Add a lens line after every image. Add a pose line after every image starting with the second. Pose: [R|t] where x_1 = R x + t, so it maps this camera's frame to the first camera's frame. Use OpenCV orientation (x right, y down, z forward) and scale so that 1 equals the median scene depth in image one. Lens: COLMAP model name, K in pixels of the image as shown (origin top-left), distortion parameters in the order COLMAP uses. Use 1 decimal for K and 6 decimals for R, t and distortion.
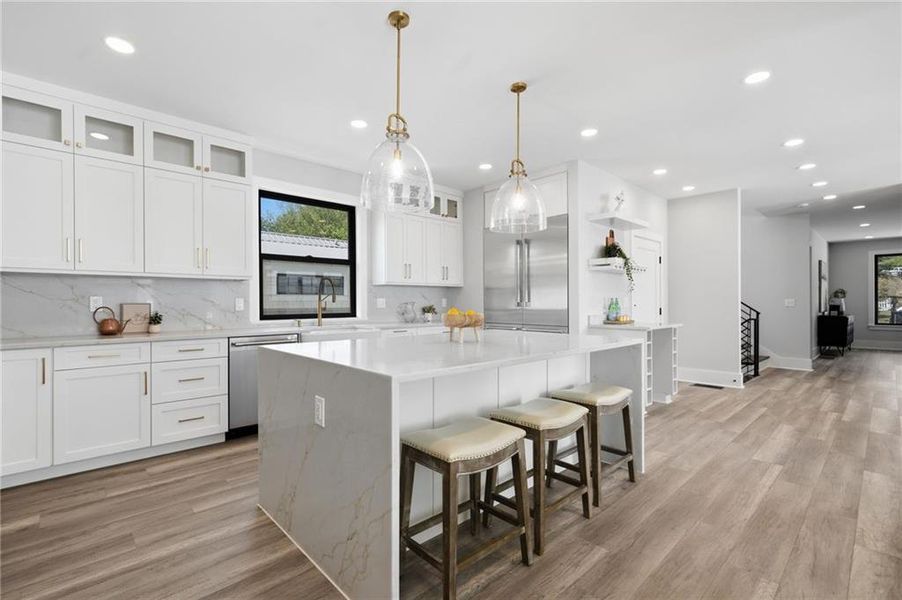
lens RADIAL K [[407.8, 0, 452.3], [0, 407.8, 299.7], [0, 0, 1]] dist [0.005977, 0.003036]
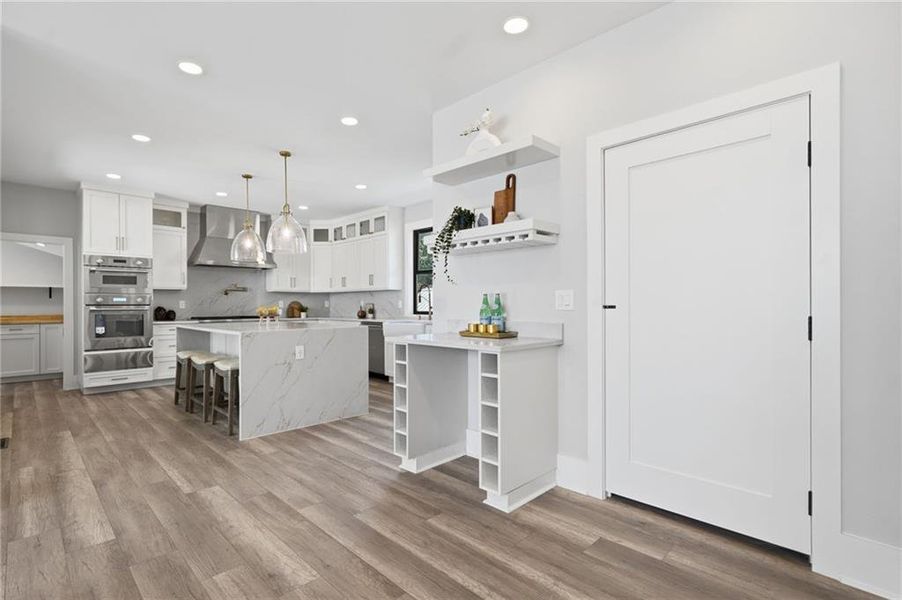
lens RADIAL K [[441.7, 0, 428.5], [0, 441.7, 305.8], [0, 0, 1]] dist [0.009149, 0.004630]
pose [[-0.010208, 0.004905, -0.999936, 1.469823], [0.011909, 0.999918, 0.004783, 0.012544], [0.999877, -0.011860, -0.010265, 1.295522]]
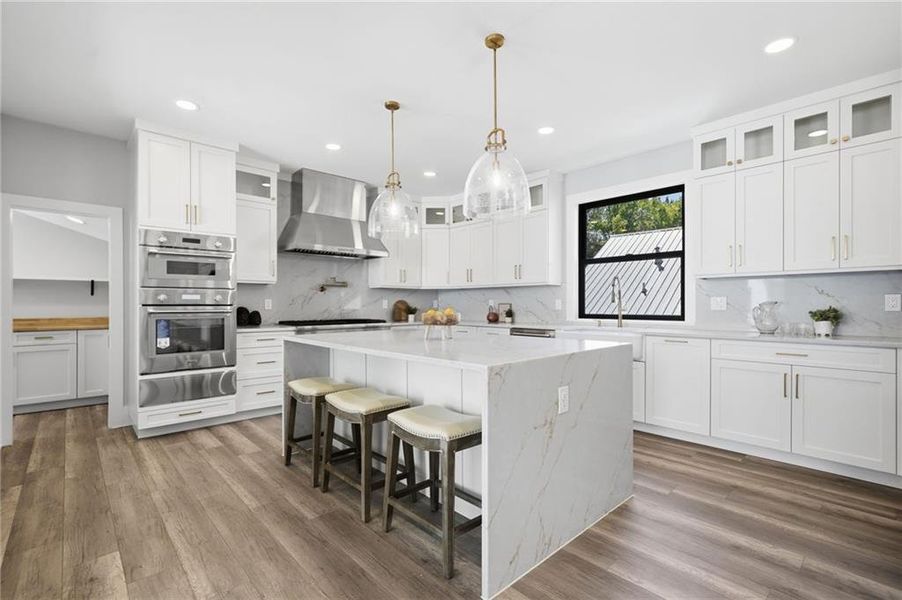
lens RADIAL K [[415.4, 0, 449.3], [0, 415.4, 305.2], [0, 0, 1]] dist [0.011917, -0.000778]
pose [[-0.014859, 0.005233, -0.999876, 0.856744], [0.008910, 0.999947, 0.005100, 0.004522], [0.999850, -0.008833, -0.014905, 0.784627]]
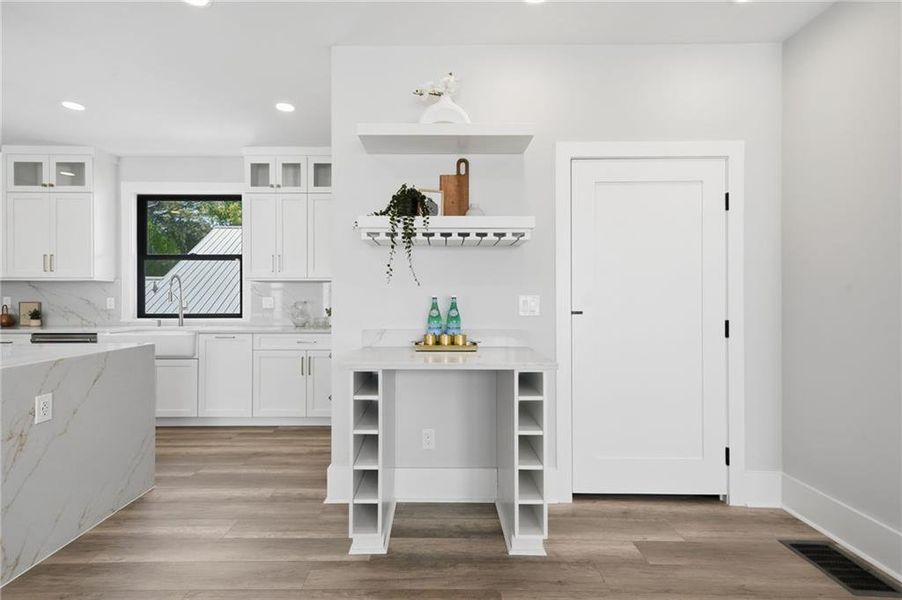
lens RADIAL K [[441.7, 0, 447.4], [0, 441.7, 297.9], [0, 0, 1]] dist [0.009149, 0.004630]
pose [[0.719664, 0.003150, -0.694315, 1.086759], [0.002388, 0.999973, 0.007011, -0.010452], [0.694318, -0.006704, 0.719637, 0.879924]]
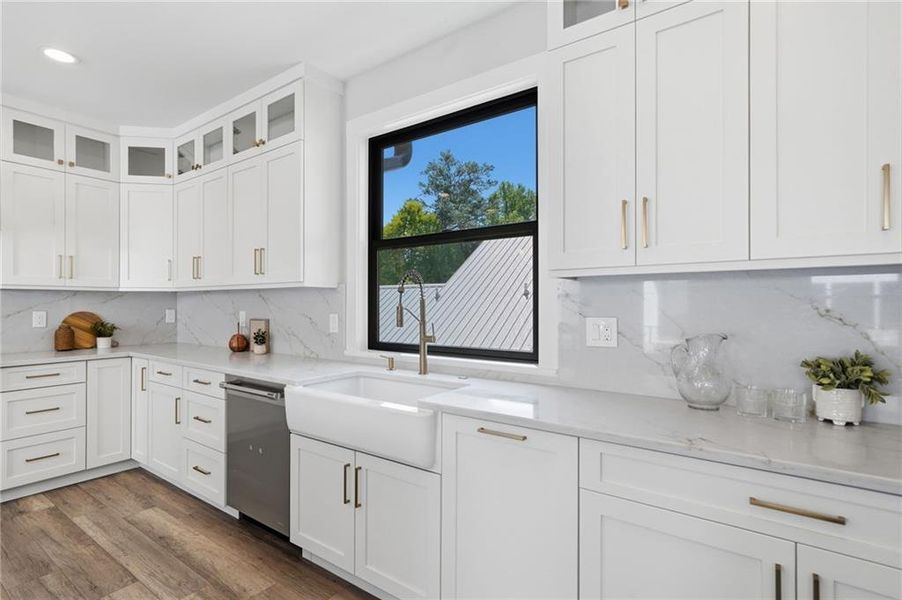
lens RADIAL K [[441.7, 0, 421.5], [0, 441.7, 304.4], [0, 0, 1]] dist [0.009149, 0.004630]
pose [[0.151981, 0.004934, -0.988371, 0.247014], [0.007492, 0.999953, 0.006144, -0.026571], [0.988355, -0.008339, 0.151937, 1.178866]]
